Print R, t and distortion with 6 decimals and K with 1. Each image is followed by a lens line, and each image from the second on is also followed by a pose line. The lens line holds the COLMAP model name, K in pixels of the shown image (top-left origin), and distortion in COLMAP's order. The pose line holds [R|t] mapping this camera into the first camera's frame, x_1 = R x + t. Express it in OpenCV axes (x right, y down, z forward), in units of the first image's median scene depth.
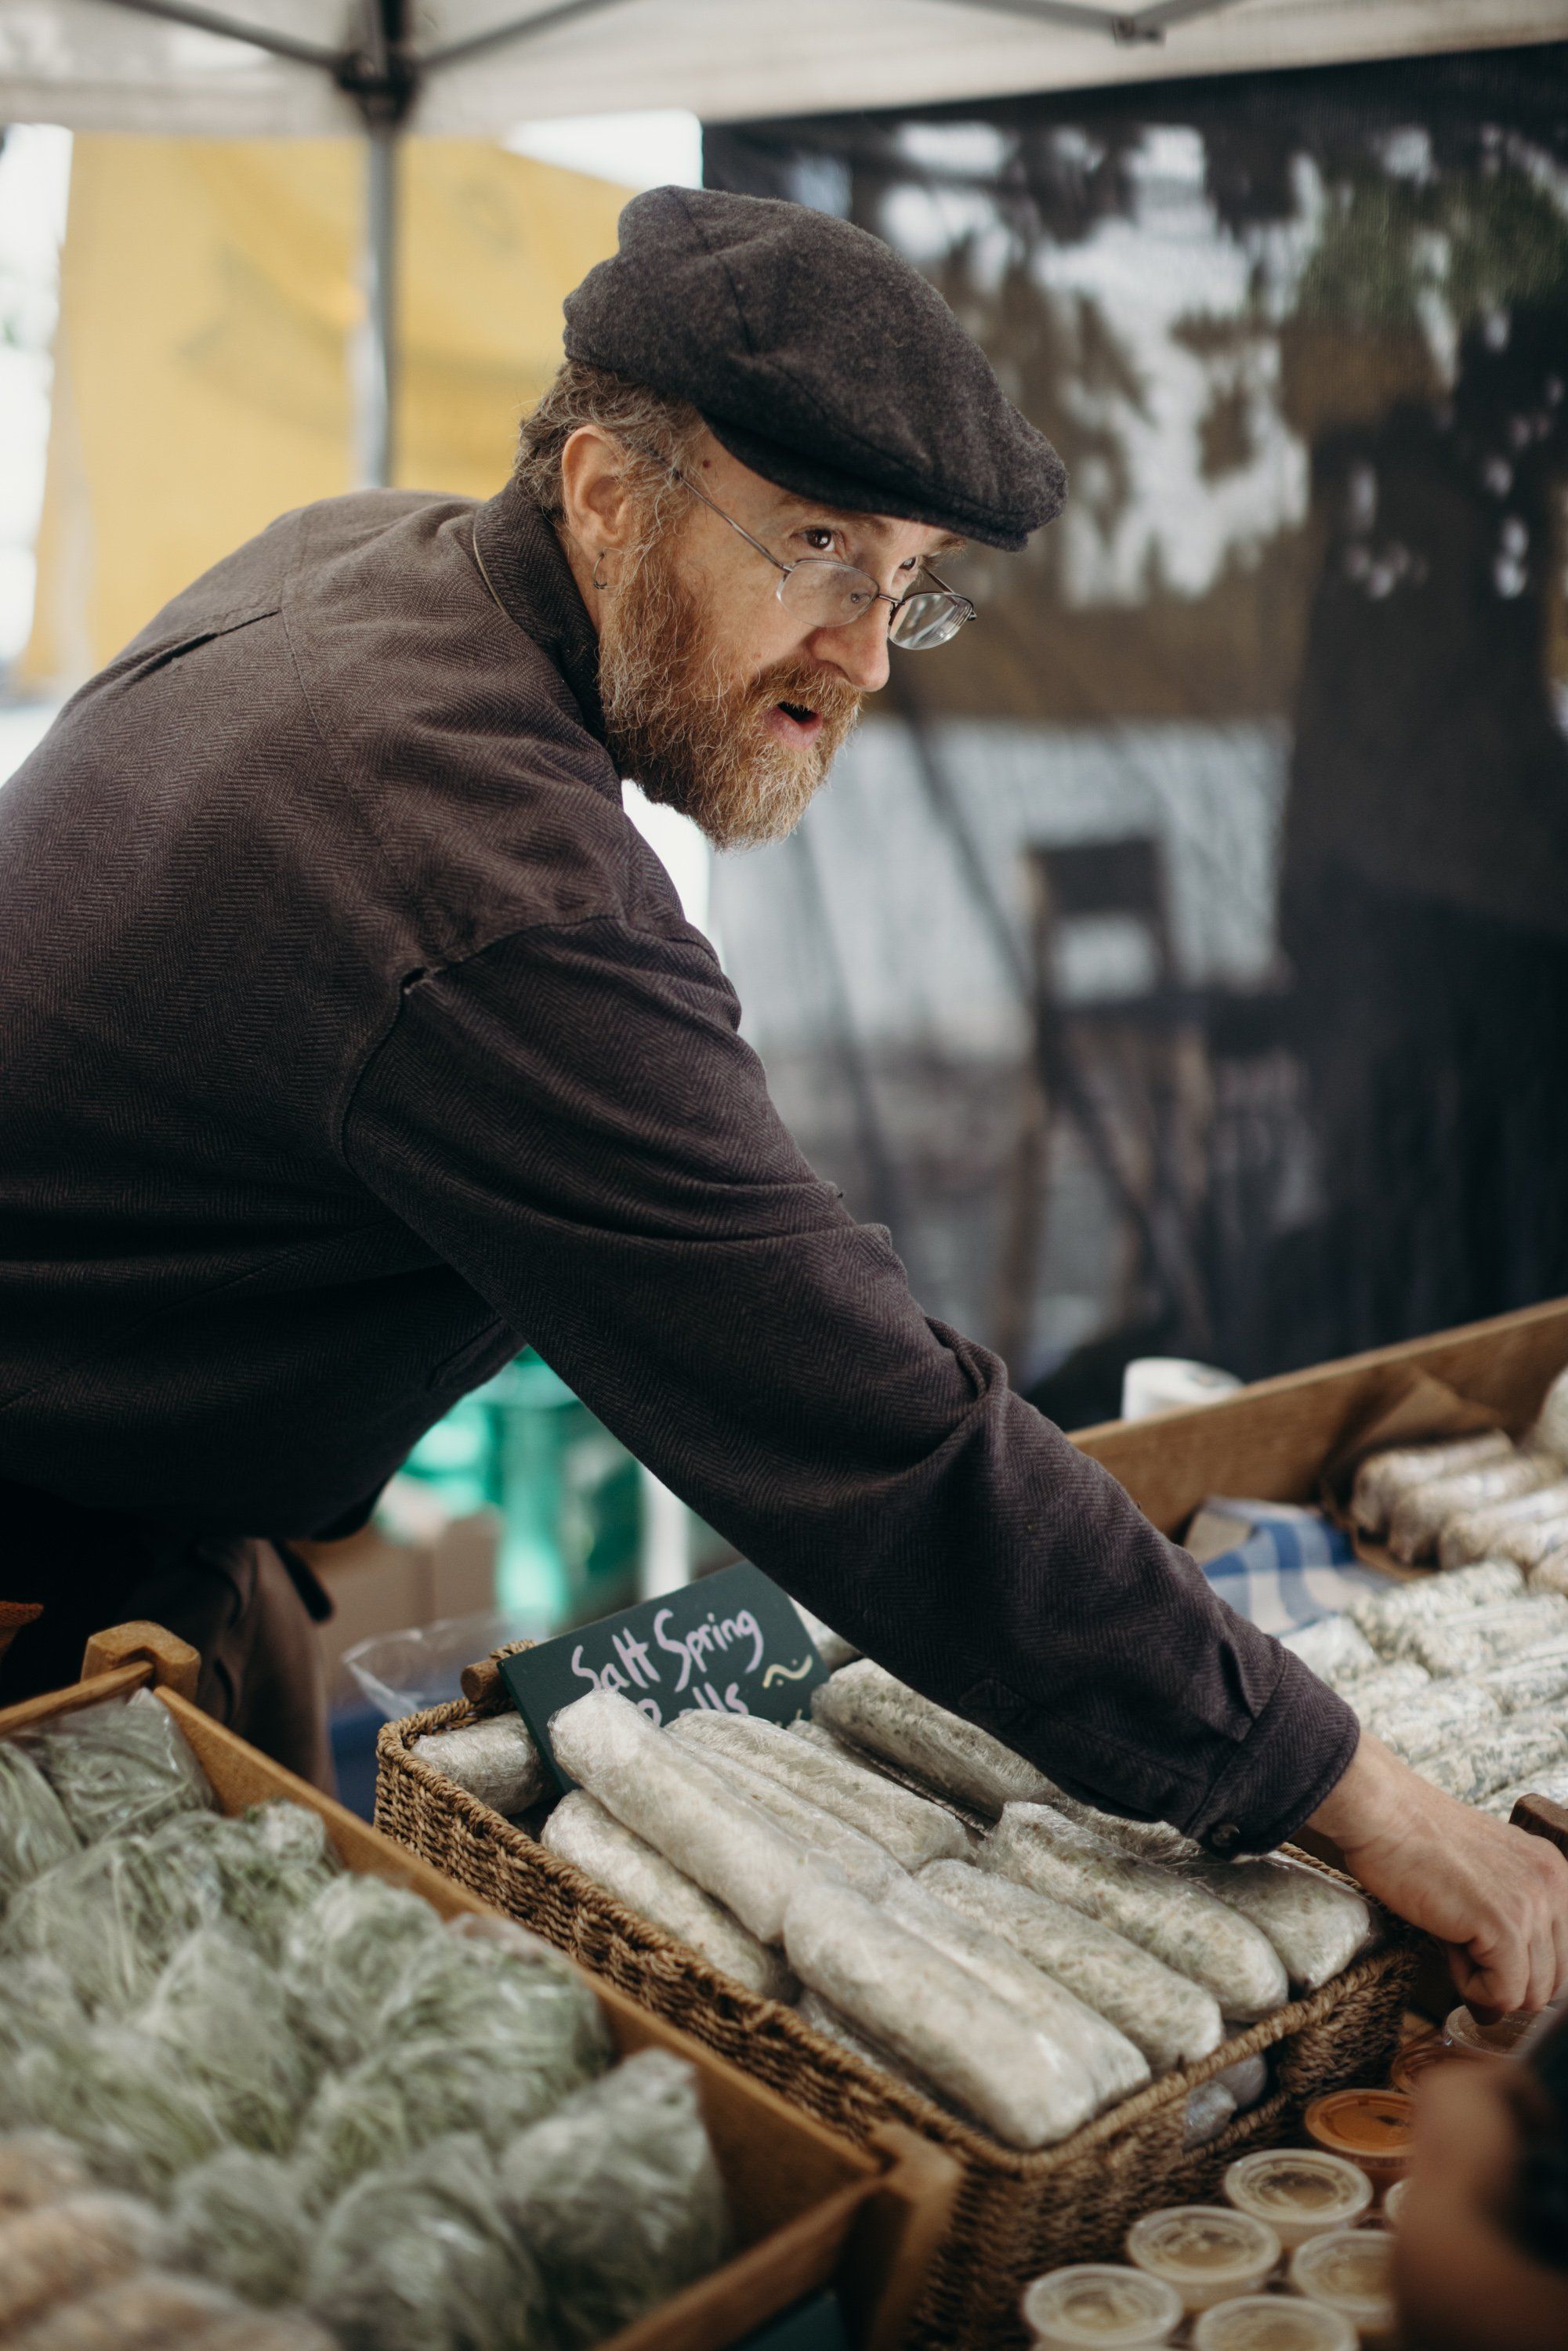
lens RADIAL K [[3500.7, 0, 784.0], [0, 3500.7, 1175.5], [0, 0, 1]] dist [-0.216767, 0.304206]
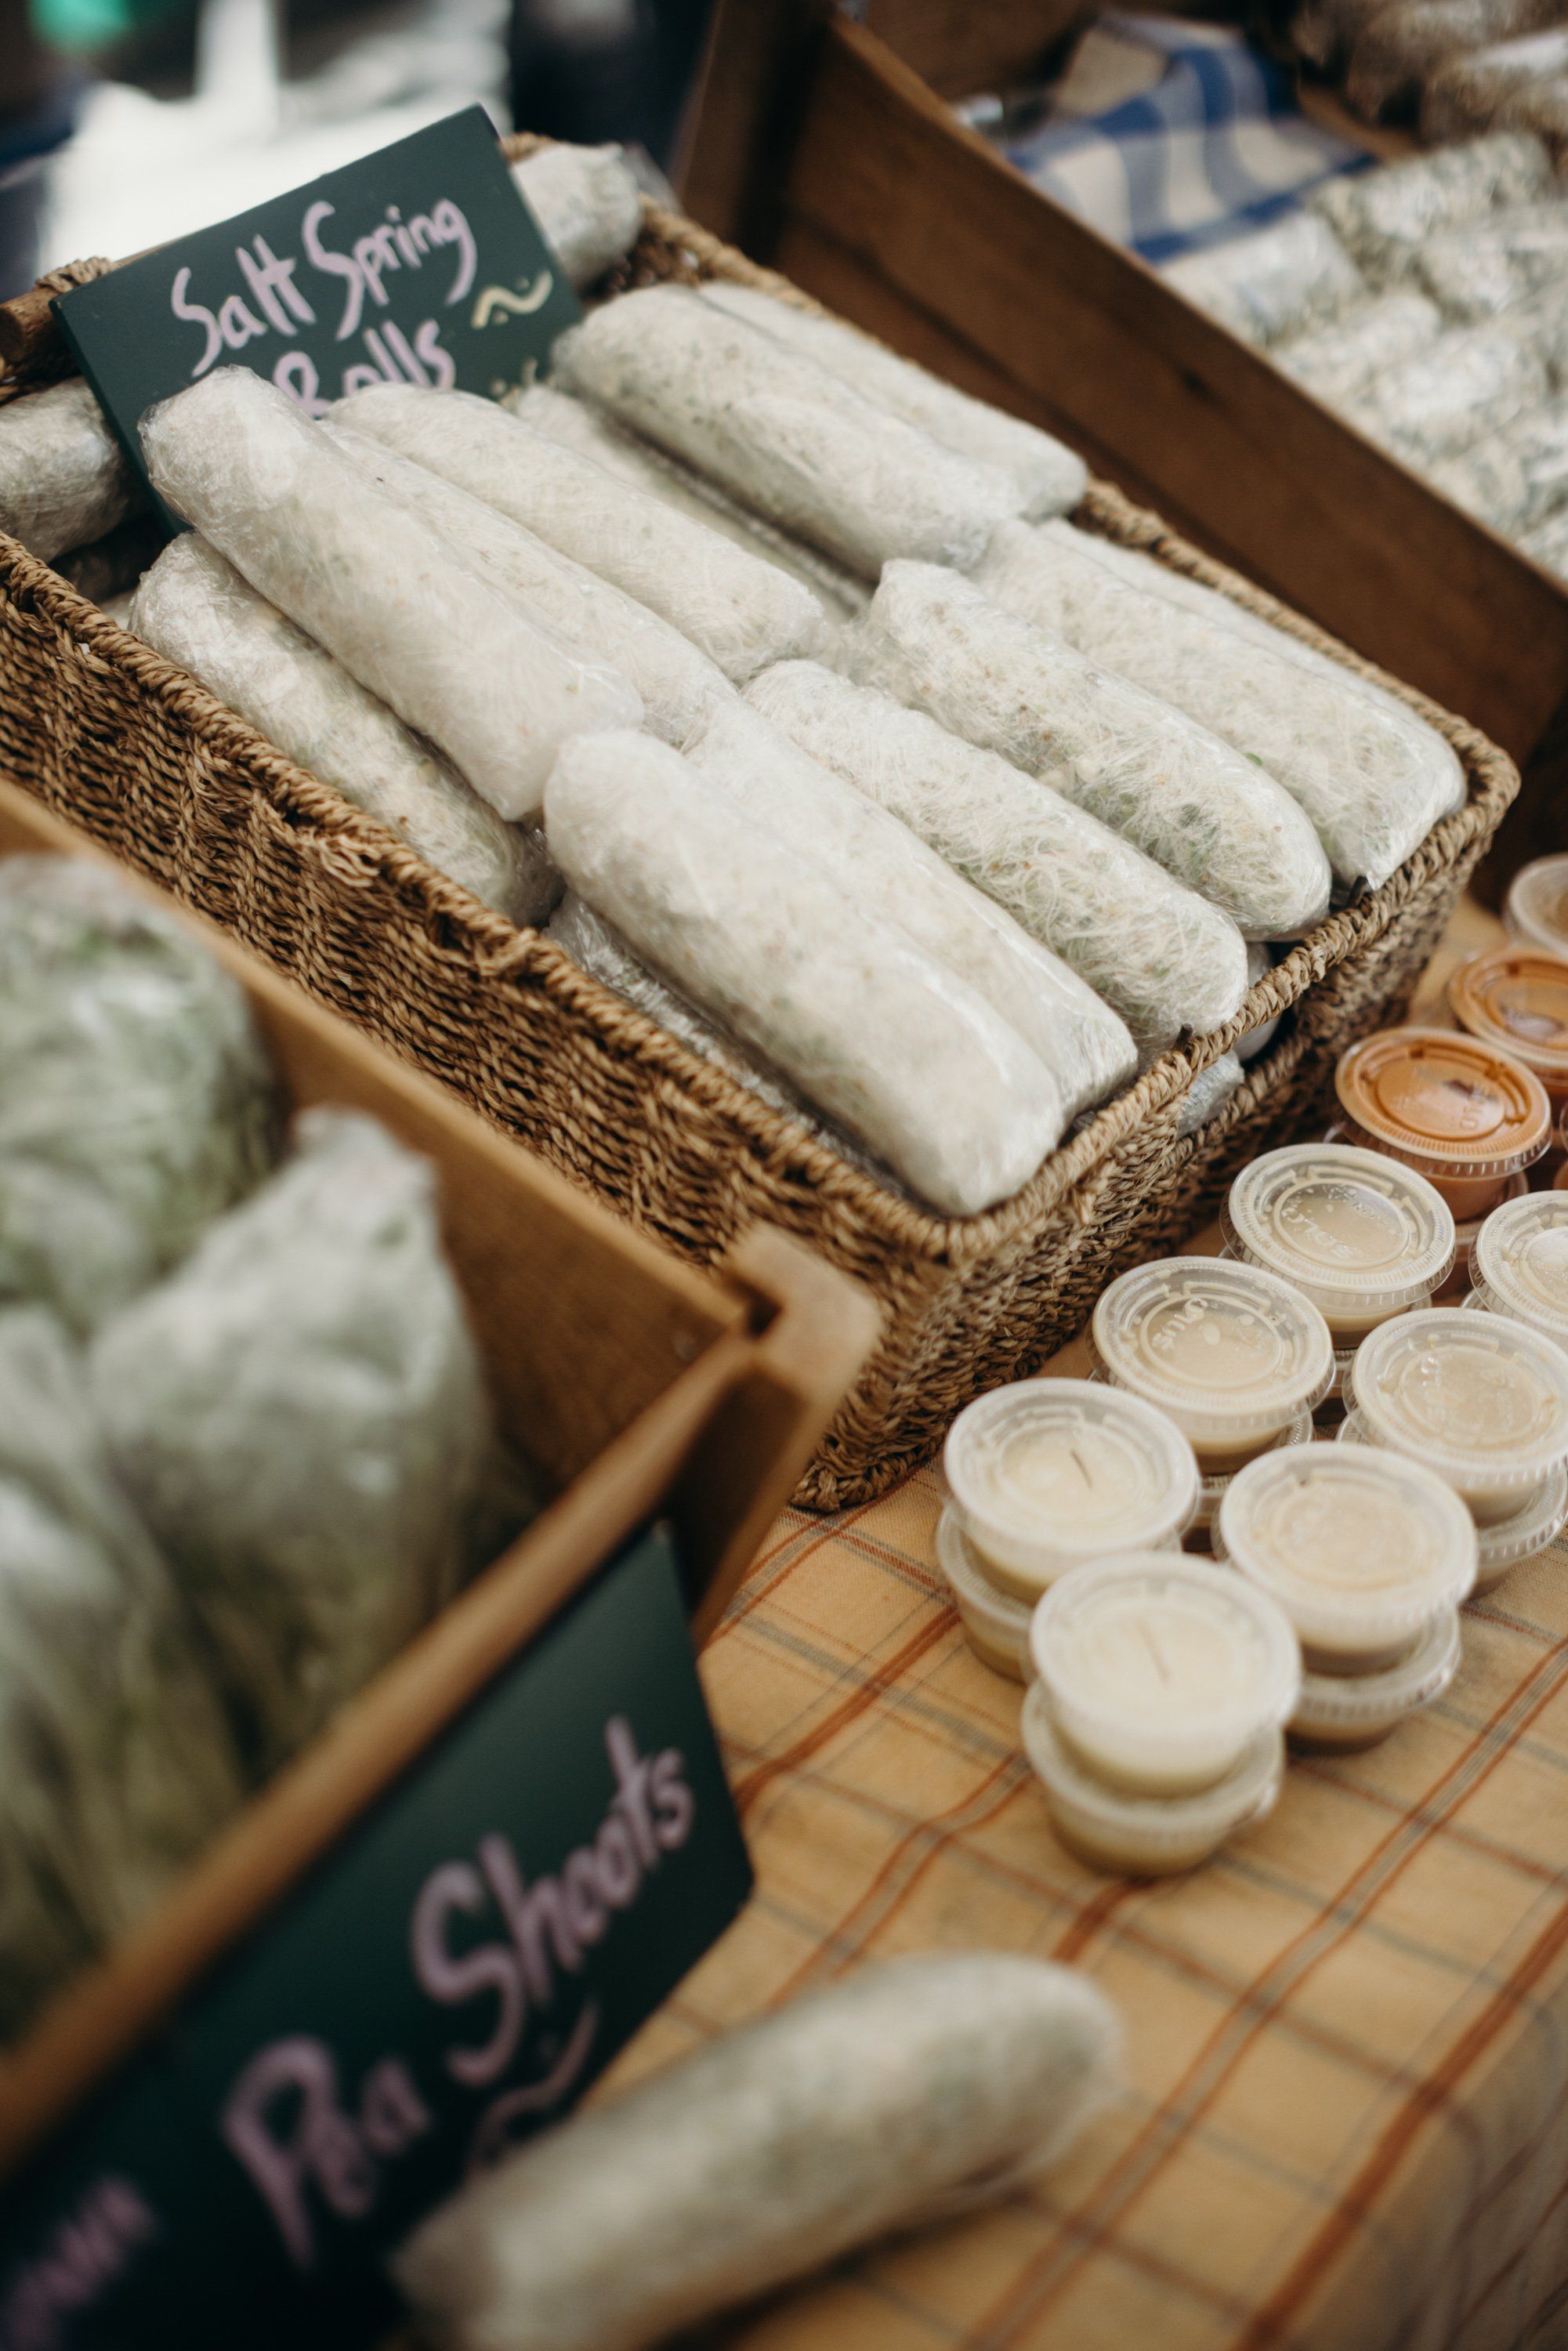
lens RADIAL K [[3500.7, 0, 784.0], [0, 3500.7, 1175.5], [0, 0, 1]] dist [-0.216767, 0.304206]
pose [[0.991734, -0.003955, 0.128248, -0.035742], [-0.053700, 0.894979, 0.442864, 0.004810], [-0.116531, -0.446091, 0.887369, 0.420822]]
